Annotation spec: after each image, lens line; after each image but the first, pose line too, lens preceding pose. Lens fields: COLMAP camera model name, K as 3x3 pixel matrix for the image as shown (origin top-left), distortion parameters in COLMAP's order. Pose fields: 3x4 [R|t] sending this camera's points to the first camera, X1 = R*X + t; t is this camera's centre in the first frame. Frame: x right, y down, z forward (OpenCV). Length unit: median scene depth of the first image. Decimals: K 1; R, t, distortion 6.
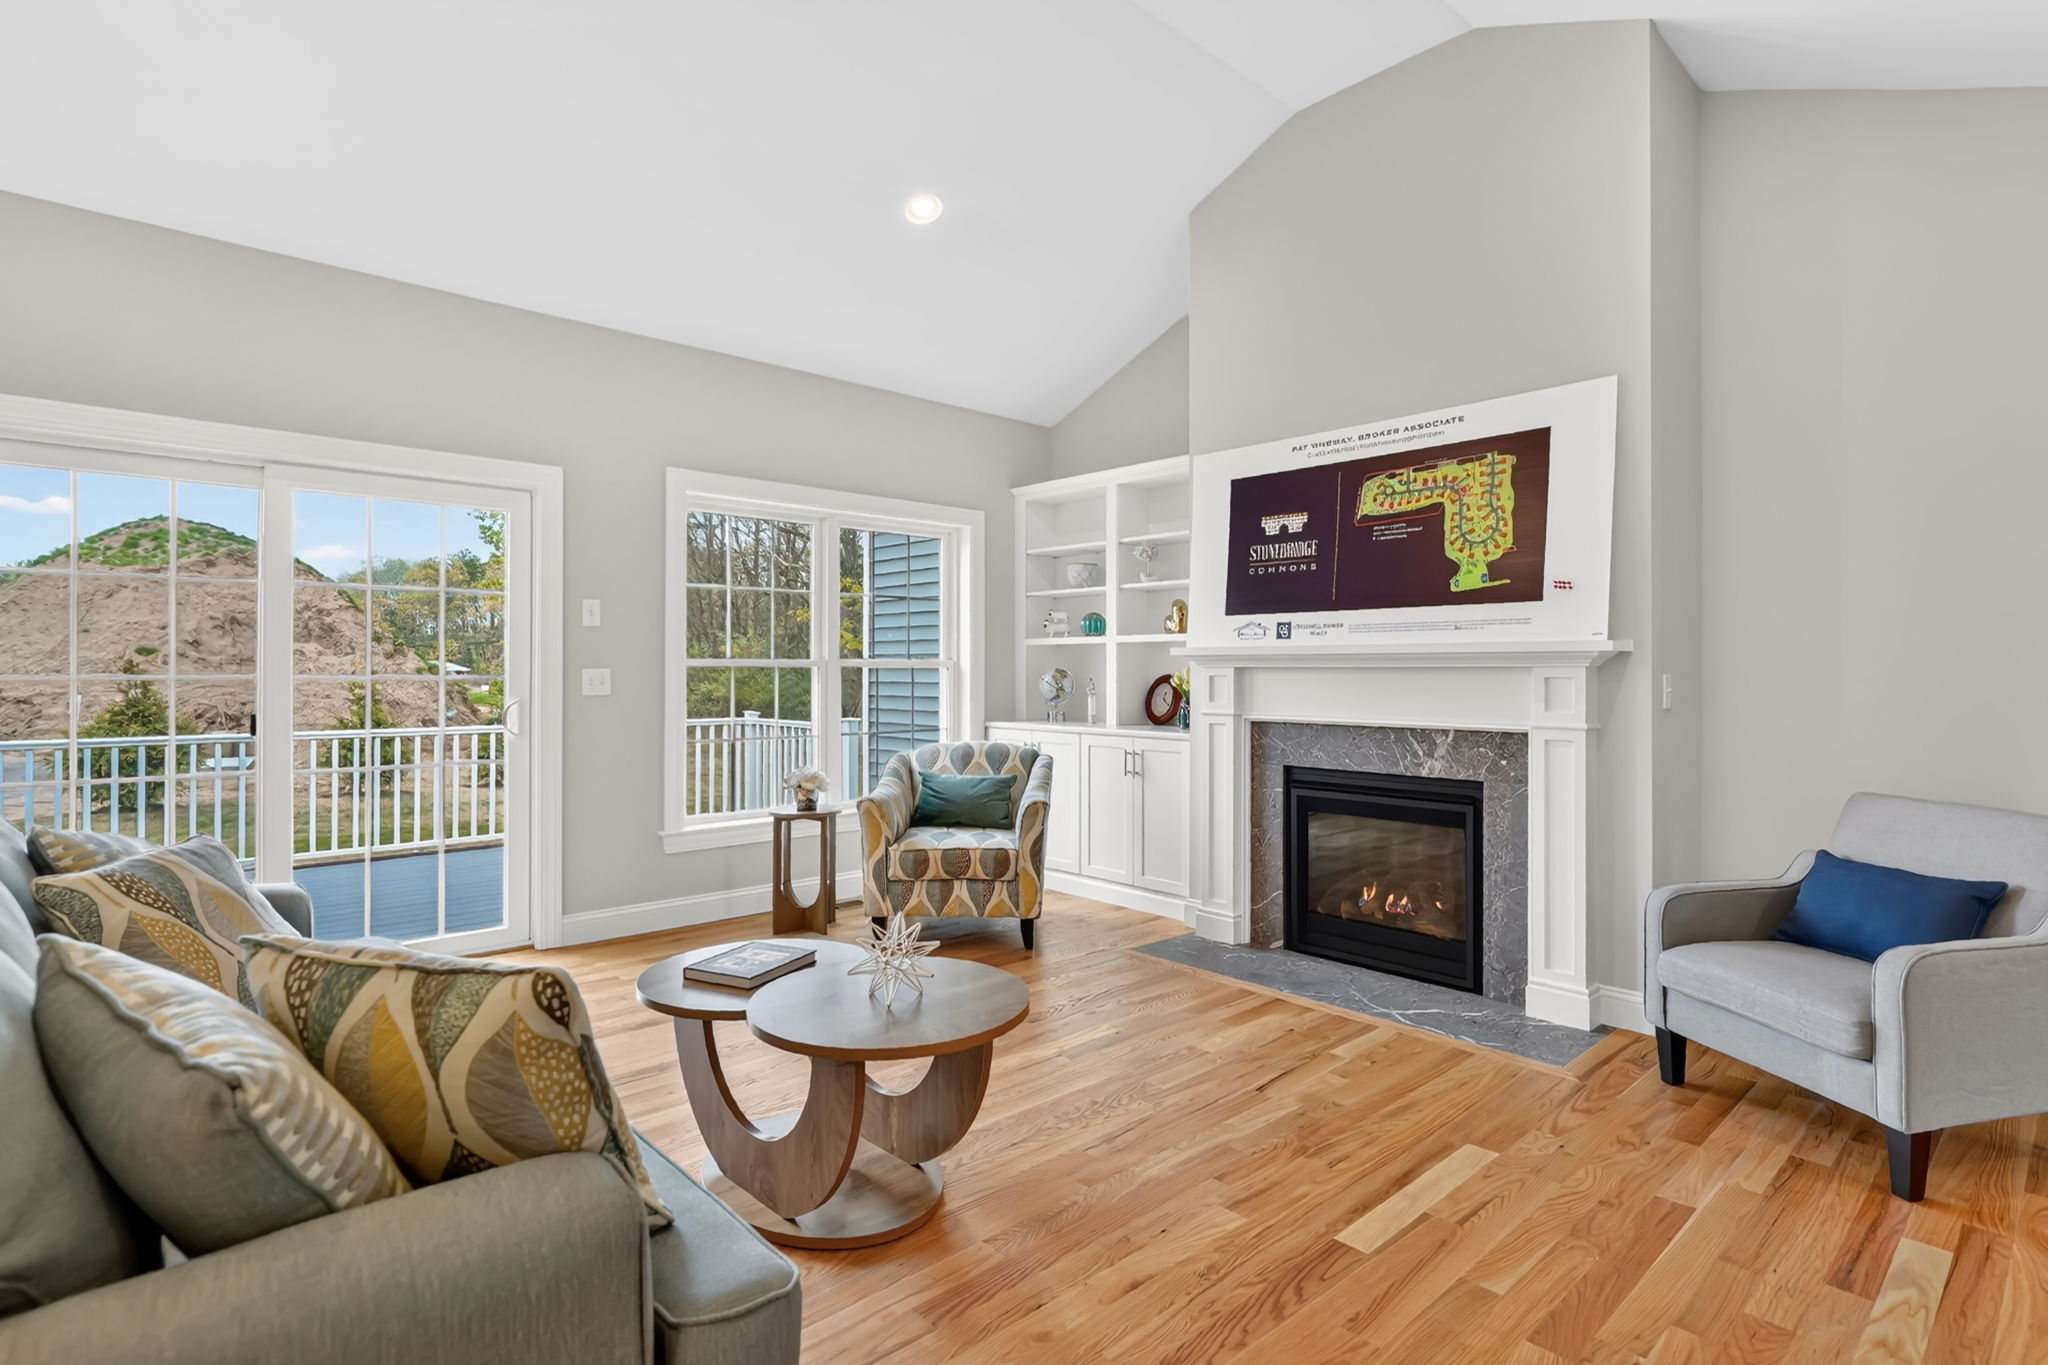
lens RADIAL K [[987.3, 0, 1061.1], [0, 987.3, 652.2], [0, 0, 1]] dist [-0.001559, 0.000875]
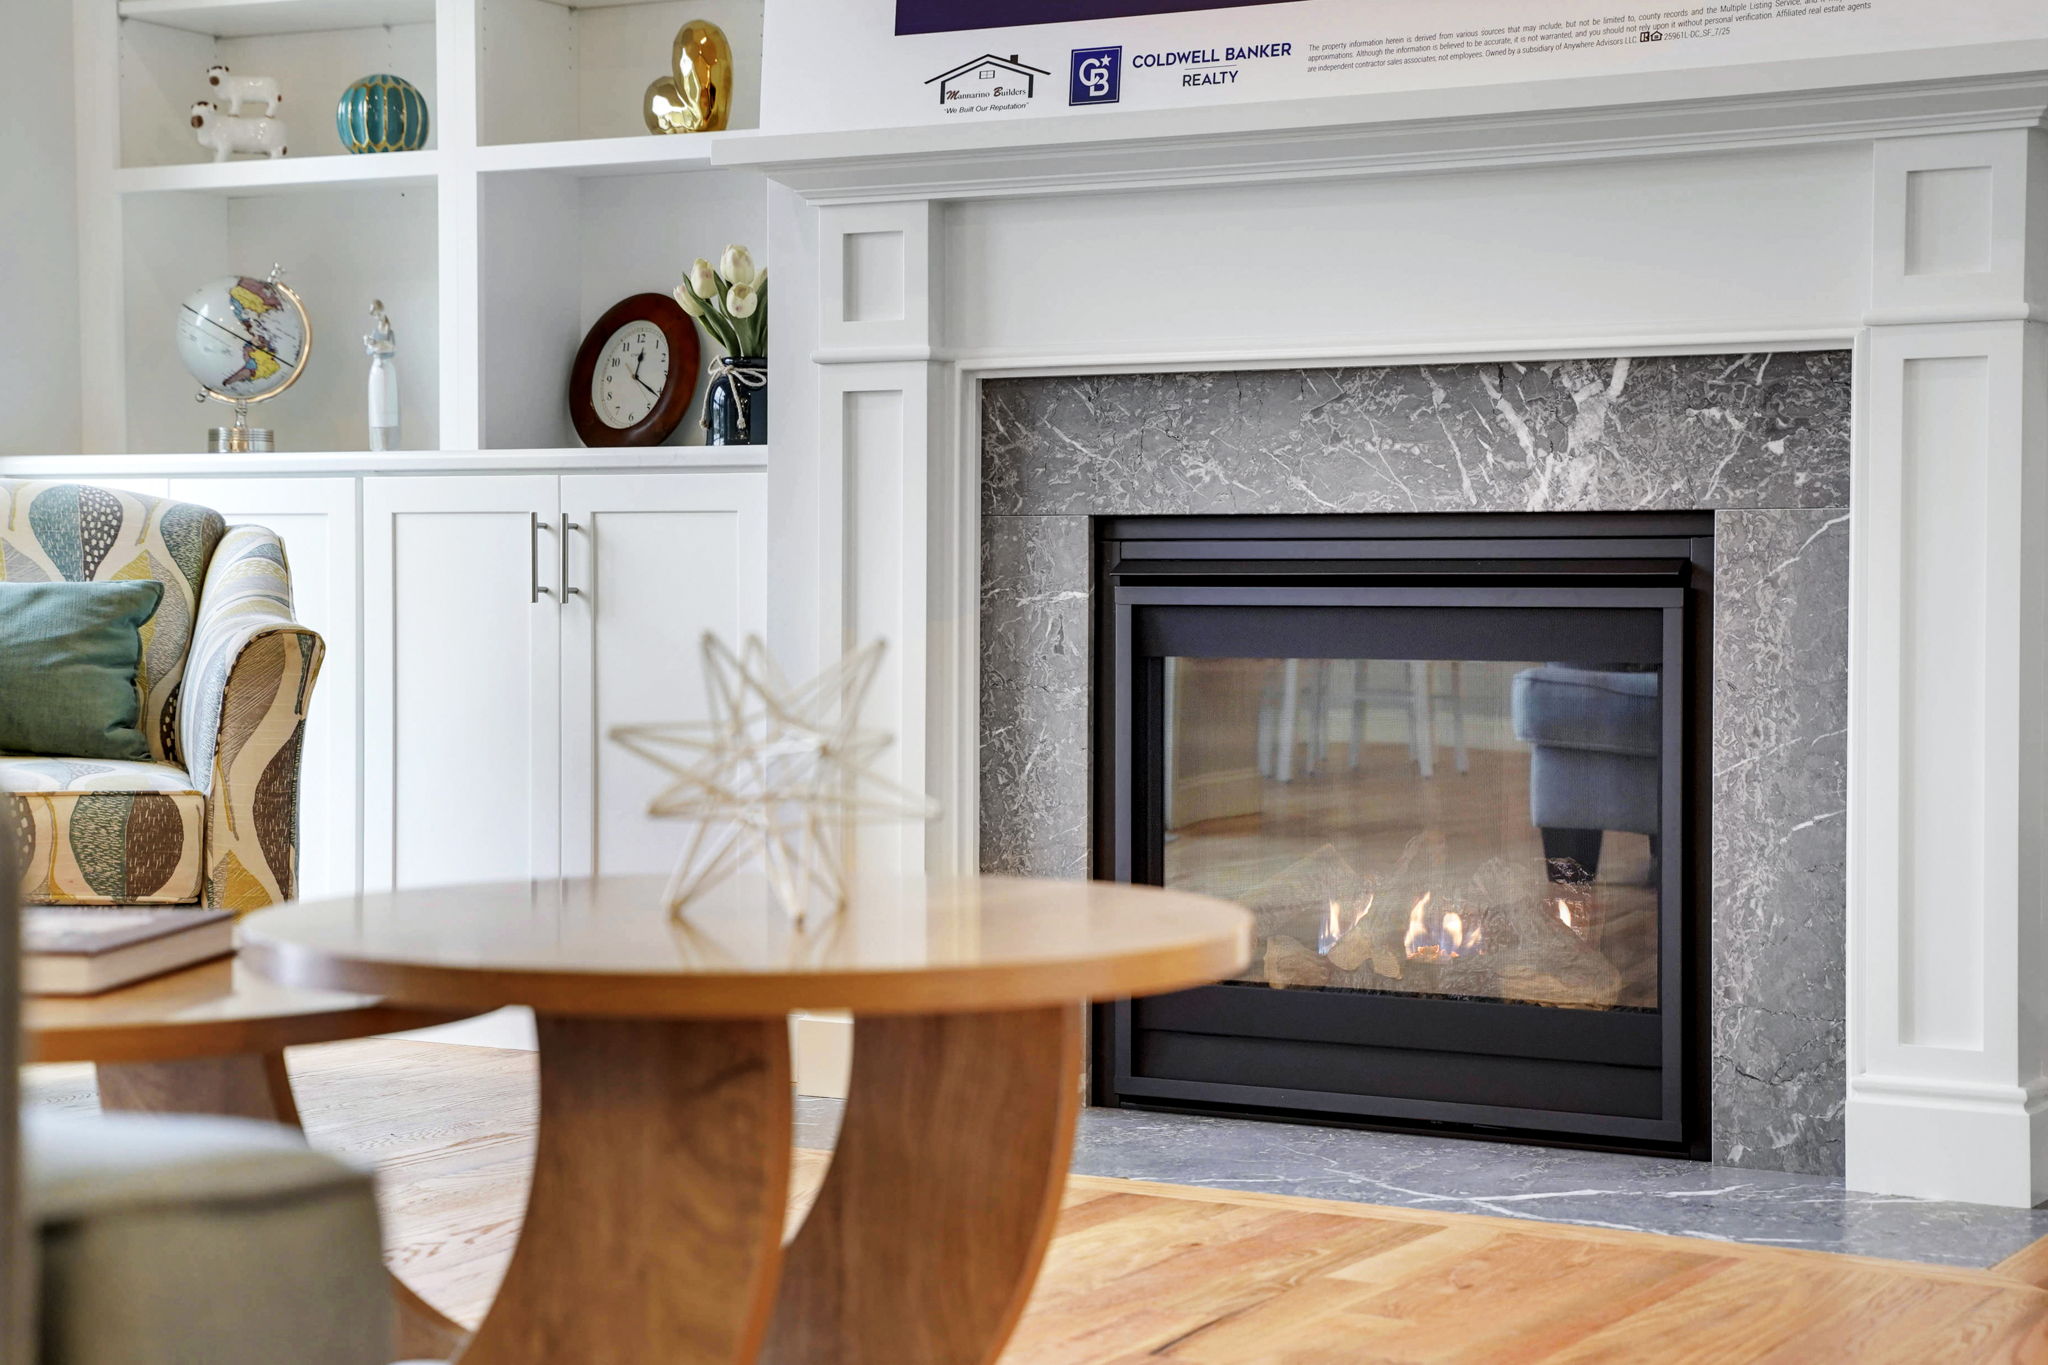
lens RADIAL K [[3451.5, 0, 1007.8], [0, 3451.5, 646.1], [0, 0, 1]] dist [0.199886, 0.000000]
pose [[0.955881, -0.001582, 0.293751, -0.123020], [-0.005601, 0.999706, 0.023609, 0.135074], [-0.293702, -0.024212, 0.955590, -0.033971]]
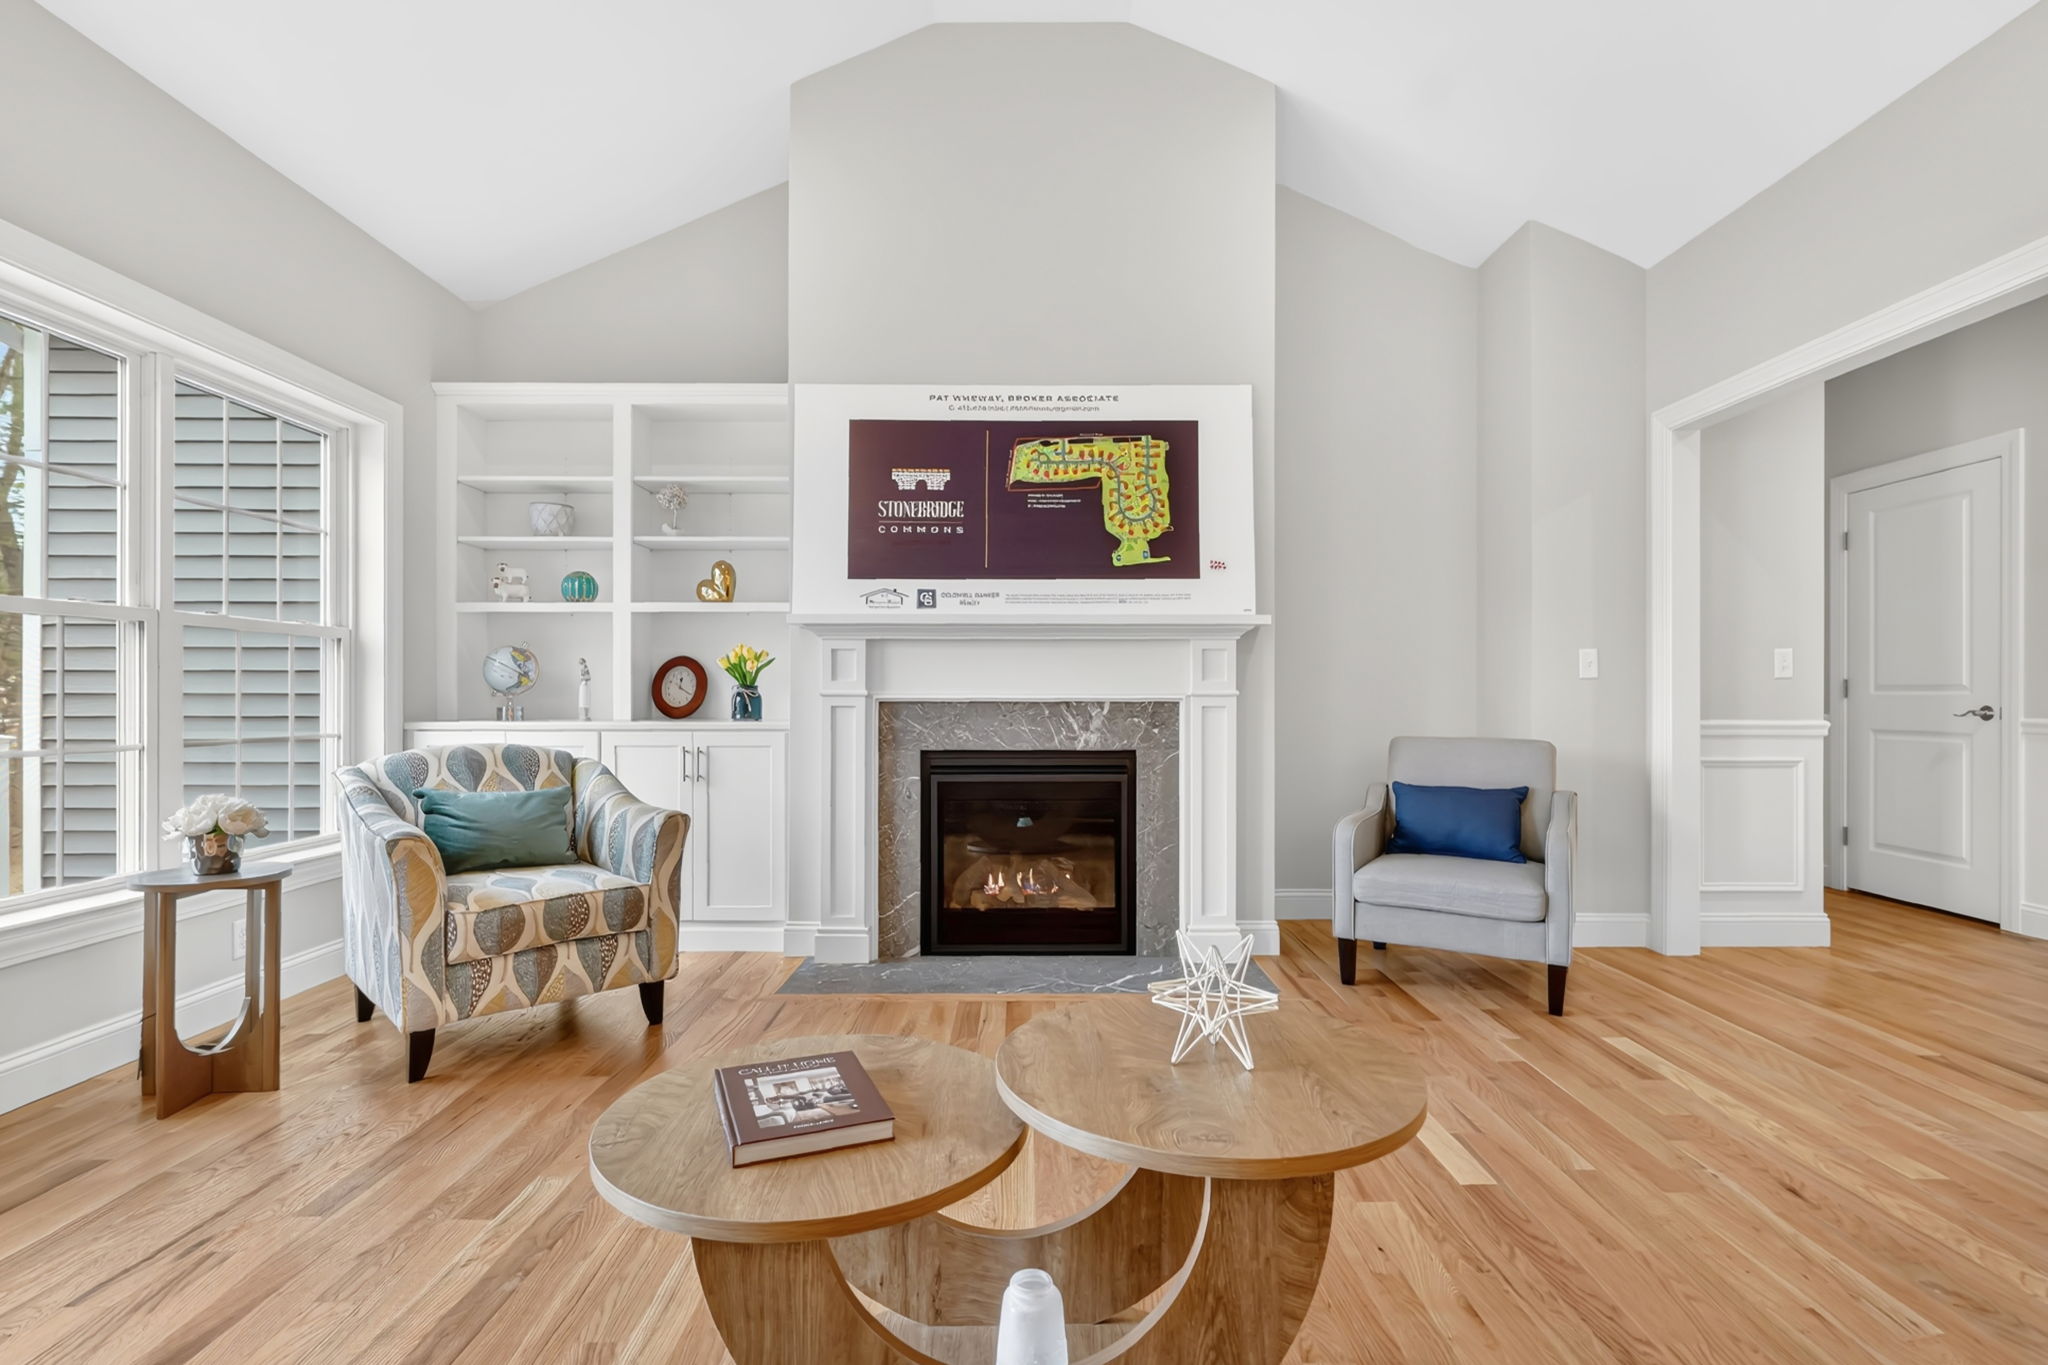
lens RADIAL K [[987.3, 0, 983.5], [0, 987.3, 691.8], [0, 0, 1]] dist [-0.001559, 0.000875]
pose [[0.693927, 0.002312, 0.720041, -0.391778], [-0.009254, 0.999941, 0.005707, 0.058383], [-0.719986, -0.010623, 0.693908, 0.354099]]
